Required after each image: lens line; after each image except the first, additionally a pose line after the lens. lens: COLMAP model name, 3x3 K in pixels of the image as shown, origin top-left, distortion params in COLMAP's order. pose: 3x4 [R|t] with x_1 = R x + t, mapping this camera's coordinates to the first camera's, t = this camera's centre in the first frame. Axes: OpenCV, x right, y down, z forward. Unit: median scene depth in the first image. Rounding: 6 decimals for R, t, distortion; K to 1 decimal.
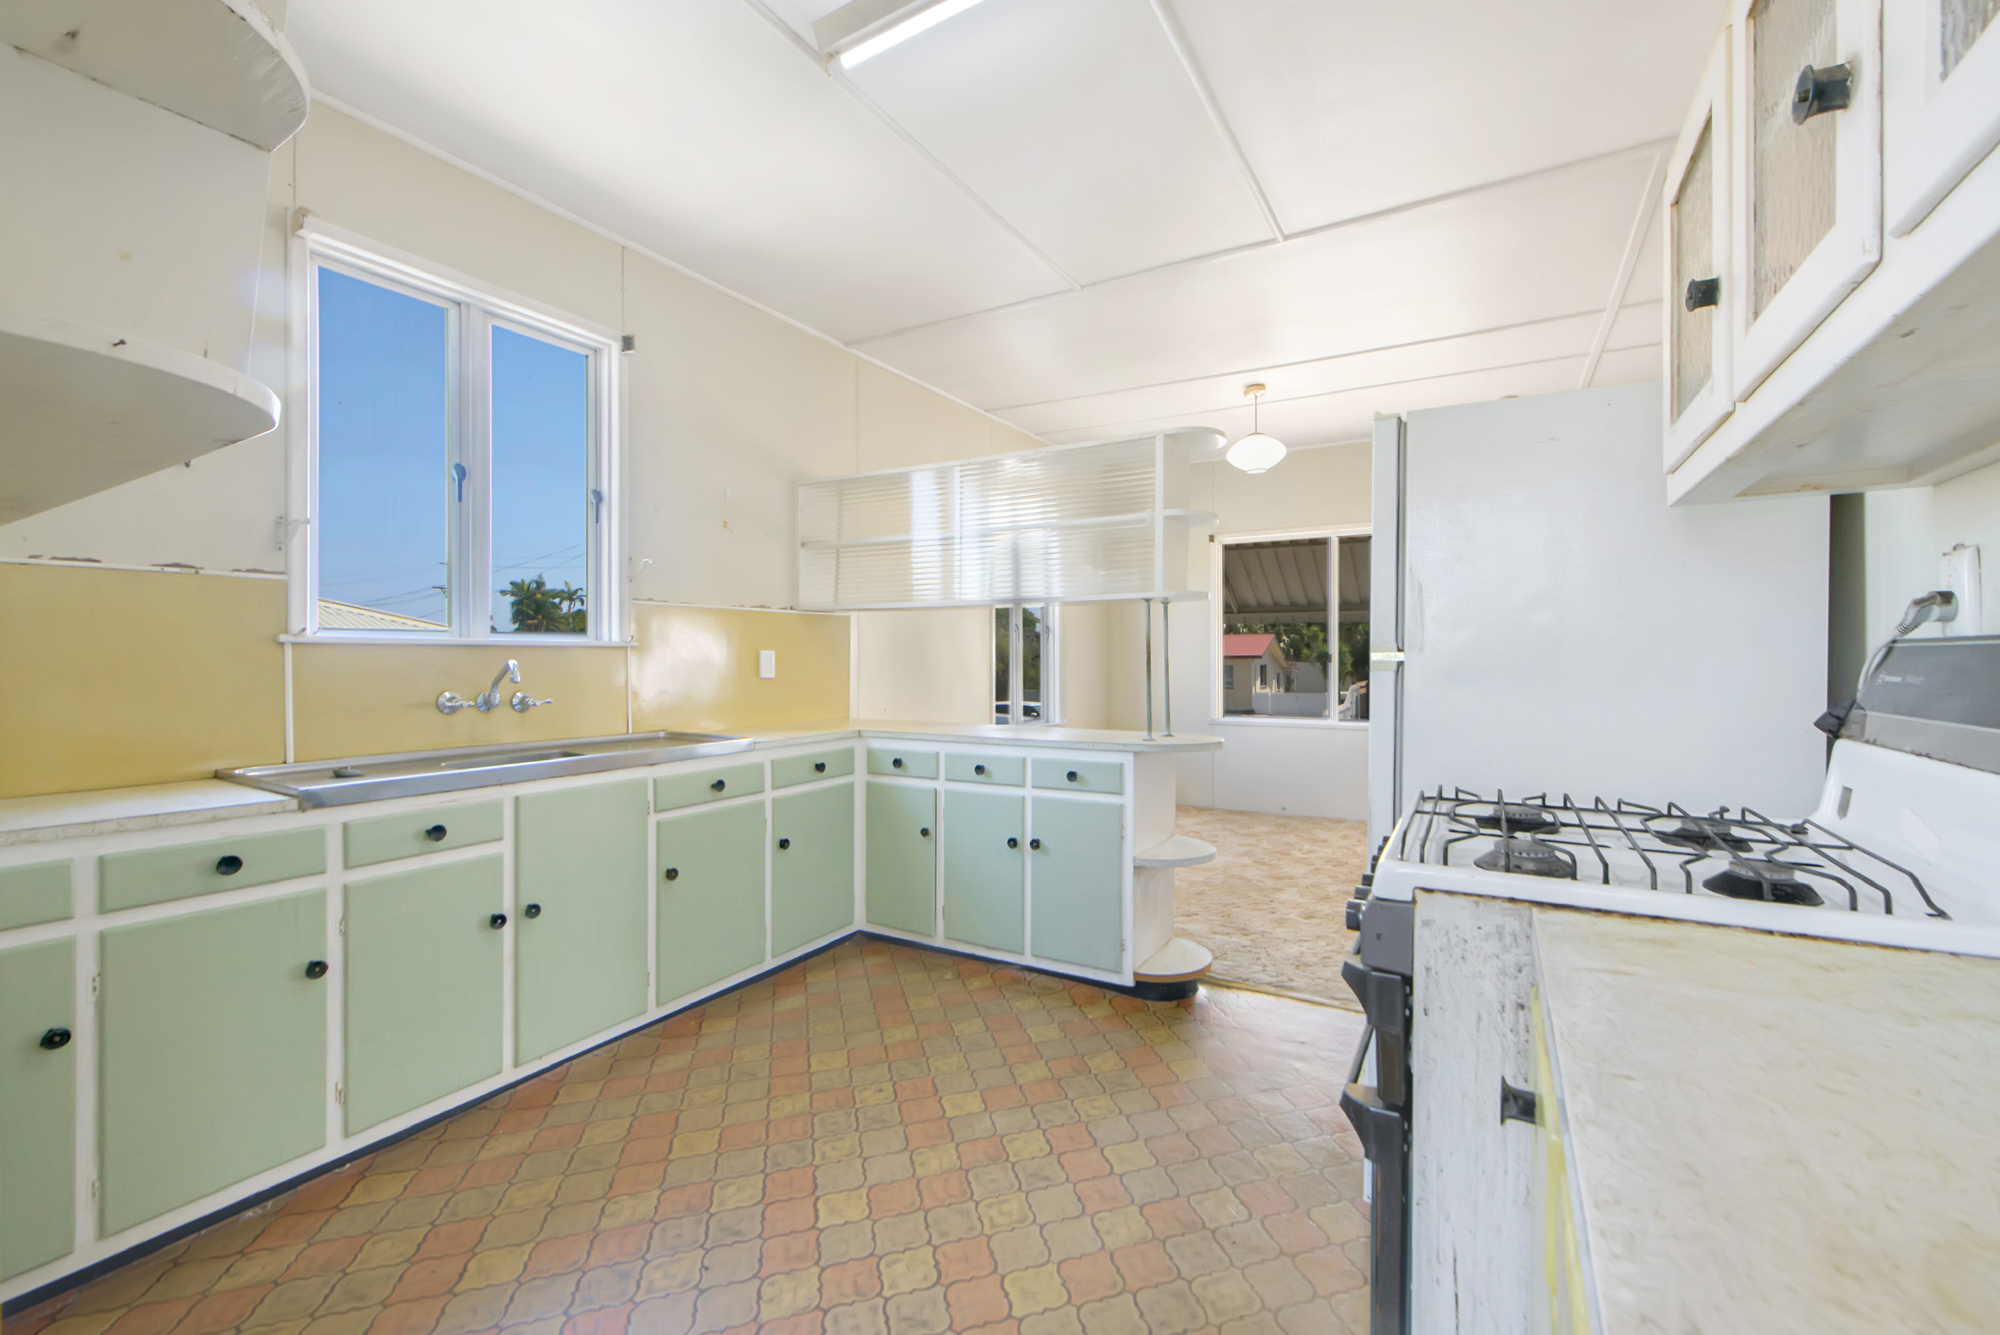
lens RADIAL K [[842.3, 0, 1003.2], [0, 842.3, 660.1], [0, 0, 1]] dist [0.013404, -0.000363]
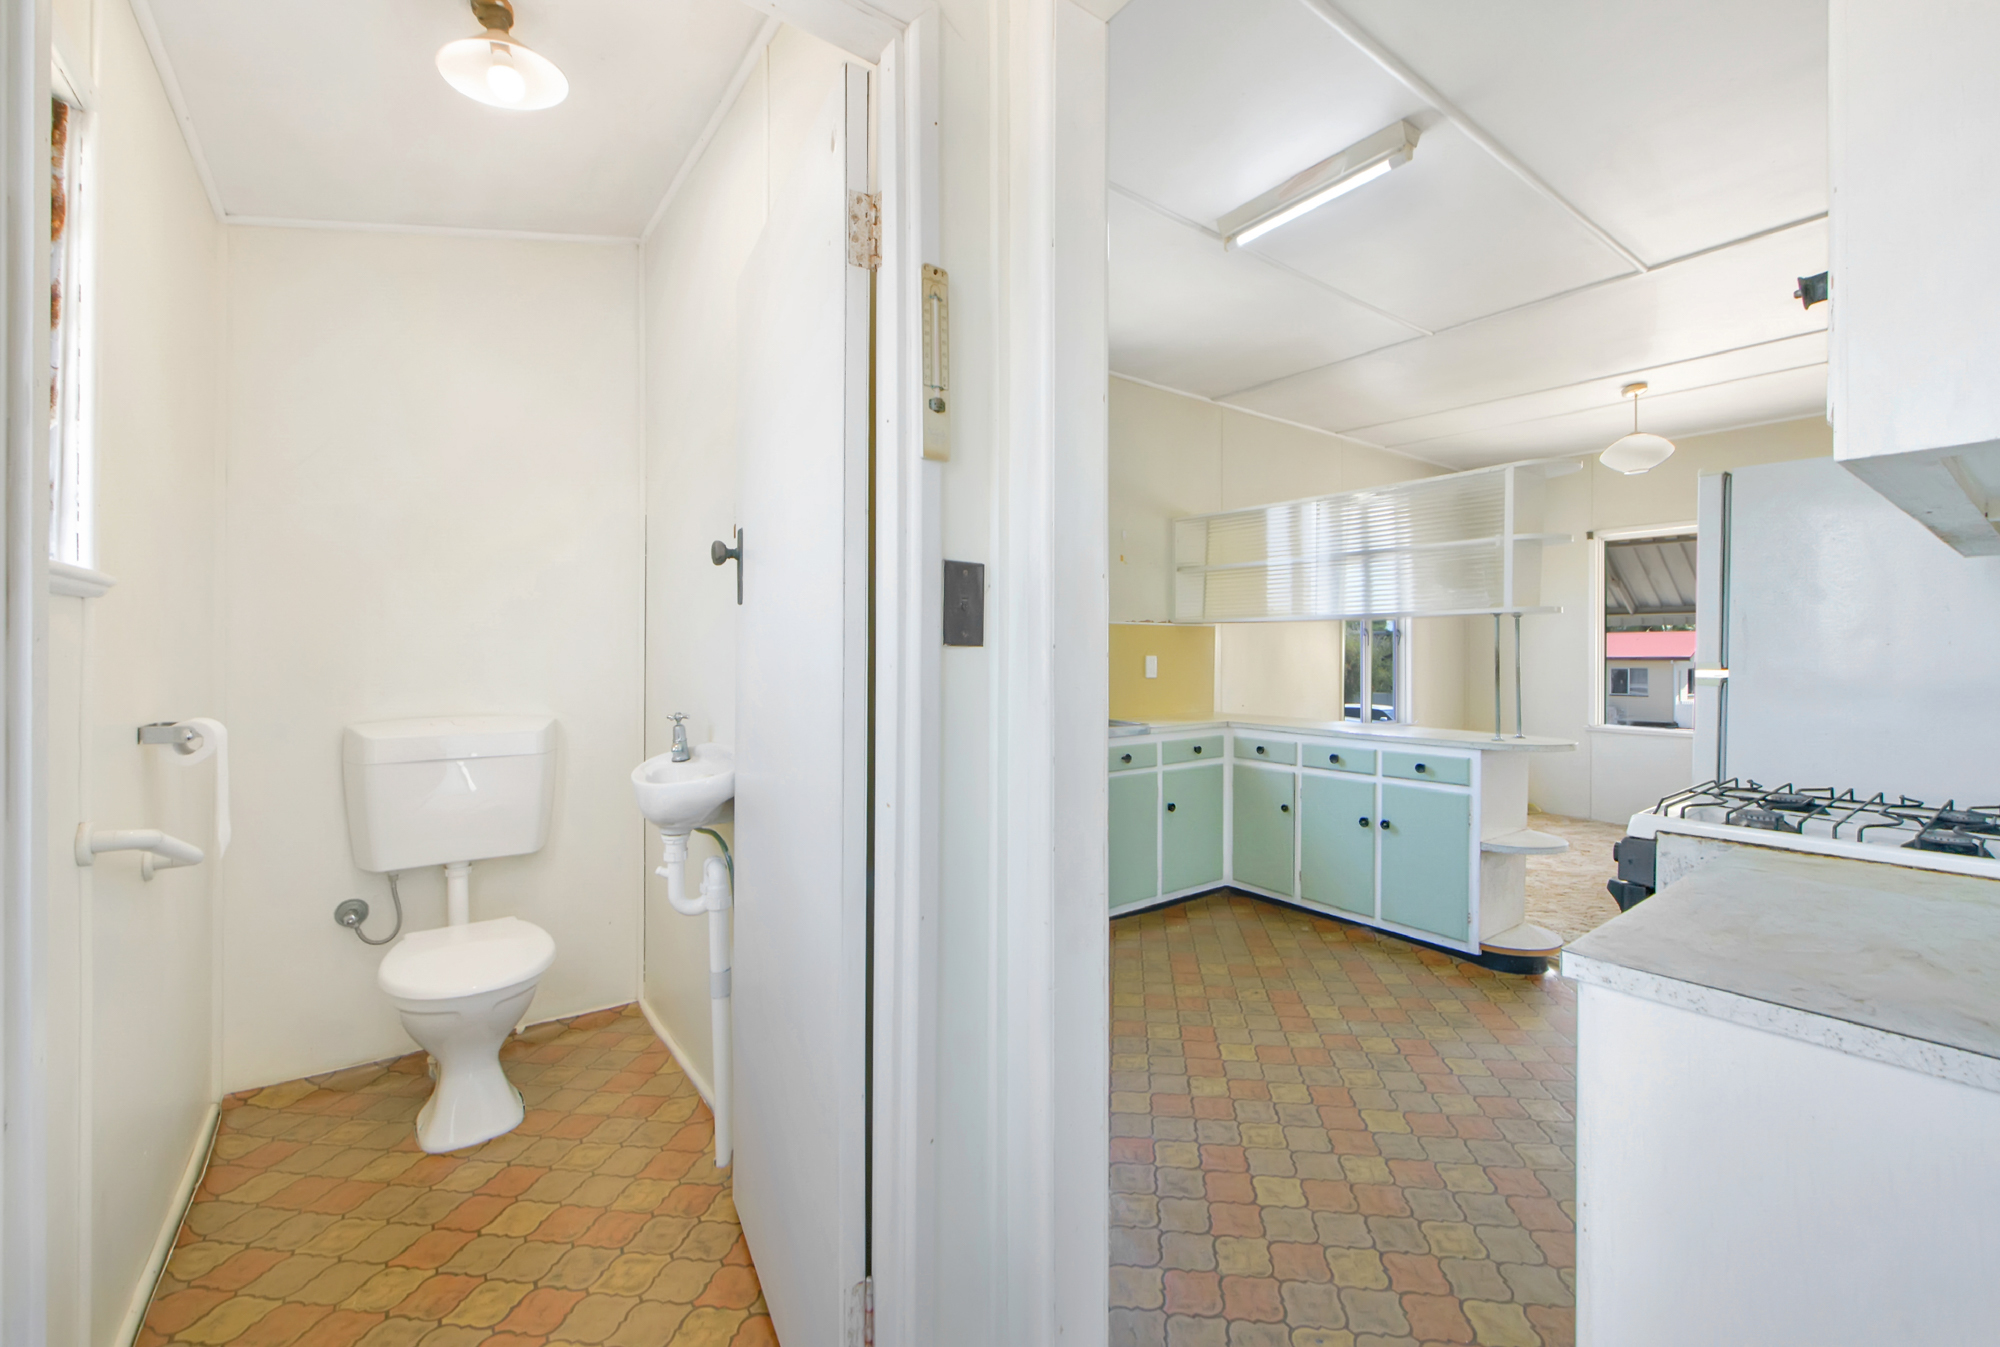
lens RADIAL K [[816.0, 0, 1016.9], [0, 816.0, 652.5], [0, 0, 1]] dist [0.006517, -0.000705]
pose [[0.926972, 0.004832, -0.375099, -0.011704], [-0.006438, 0.999975, -0.003029, -0.013625], [0.375075, 0.005223, 0.926980, -0.245894]]
